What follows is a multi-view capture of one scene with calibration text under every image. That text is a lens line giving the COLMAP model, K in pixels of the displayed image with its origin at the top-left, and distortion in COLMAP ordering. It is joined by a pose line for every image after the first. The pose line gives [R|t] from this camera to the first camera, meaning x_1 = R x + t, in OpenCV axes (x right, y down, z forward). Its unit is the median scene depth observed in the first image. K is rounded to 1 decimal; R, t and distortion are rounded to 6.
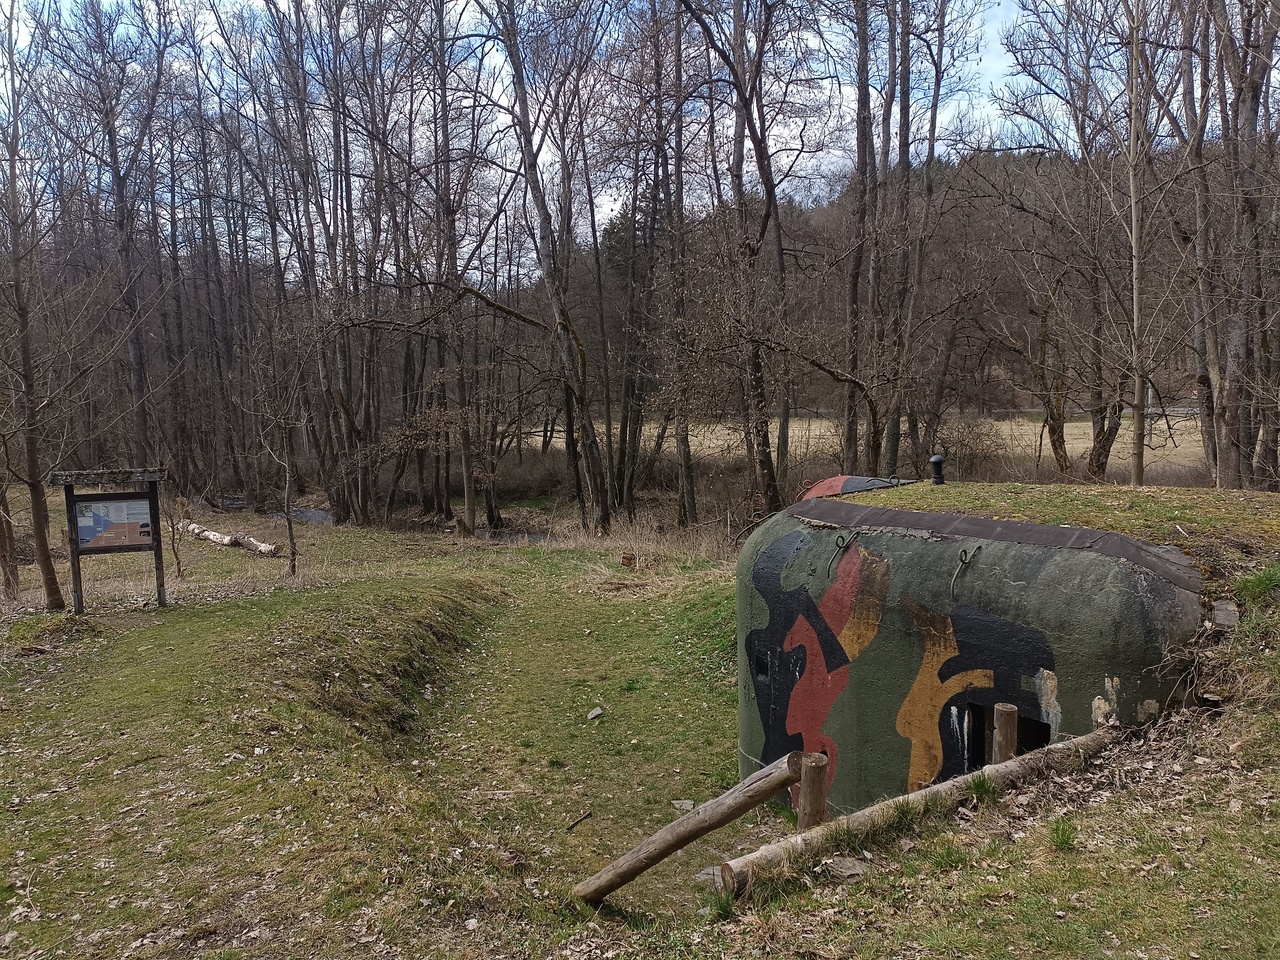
lens RADIAL K [[926.6, 0, 635.9], [0, 926.6, 476.8], [0, 0, 1]] dist [0.011132, -0.000211]
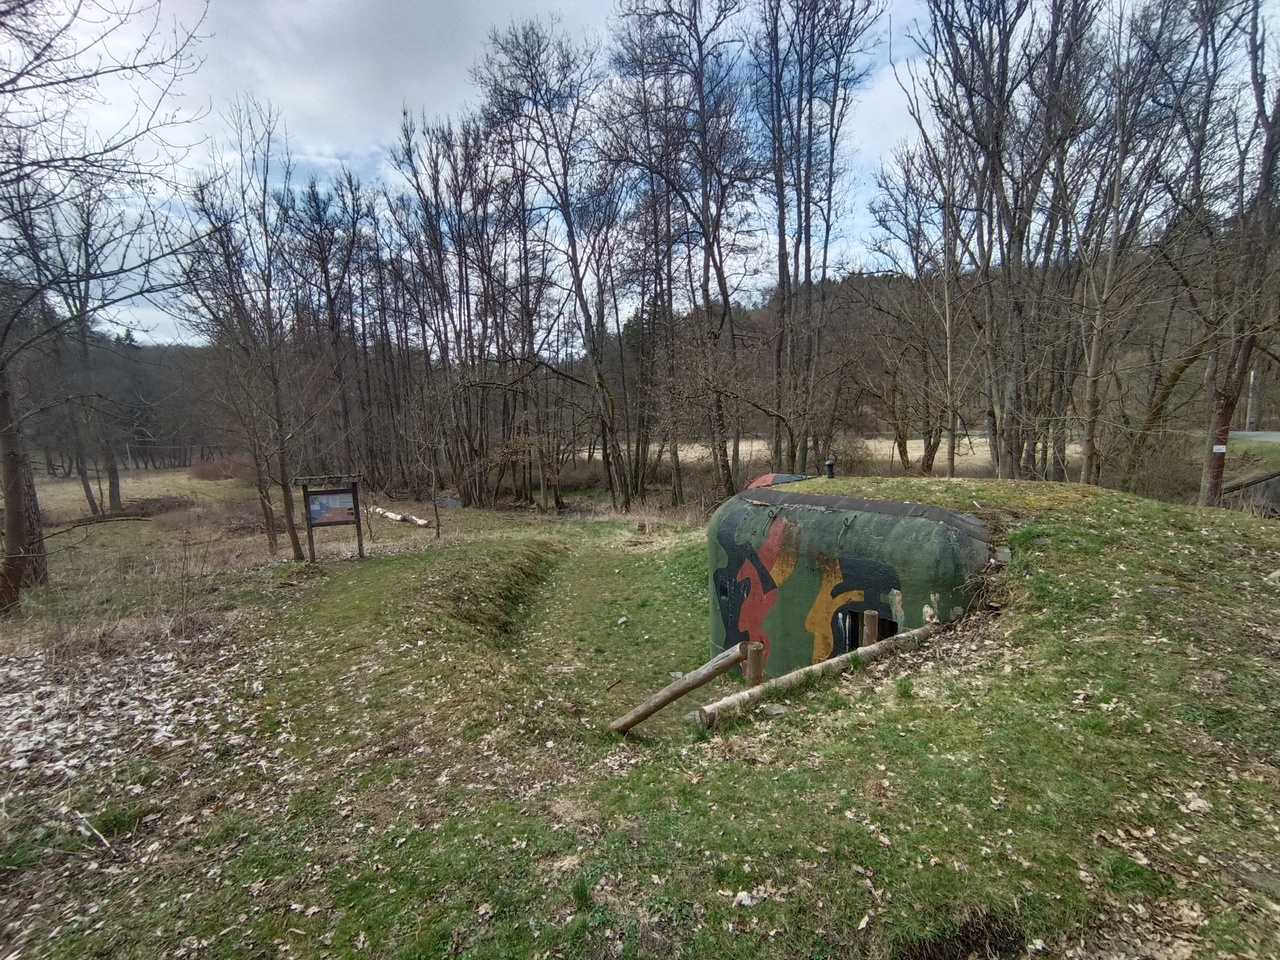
lens RADIAL K [[632.5, 0, 647.0], [0, 632.5, 479.6], [0, 0, 1]] dist [-0.000951, -0.000015]
pose [[0.999913, -0.012491, -0.004133, 0.007387], [0.012491, 0.999922, 0.000073, 0.006131], [0.004132, -0.000125, 0.999991, -0.118676]]
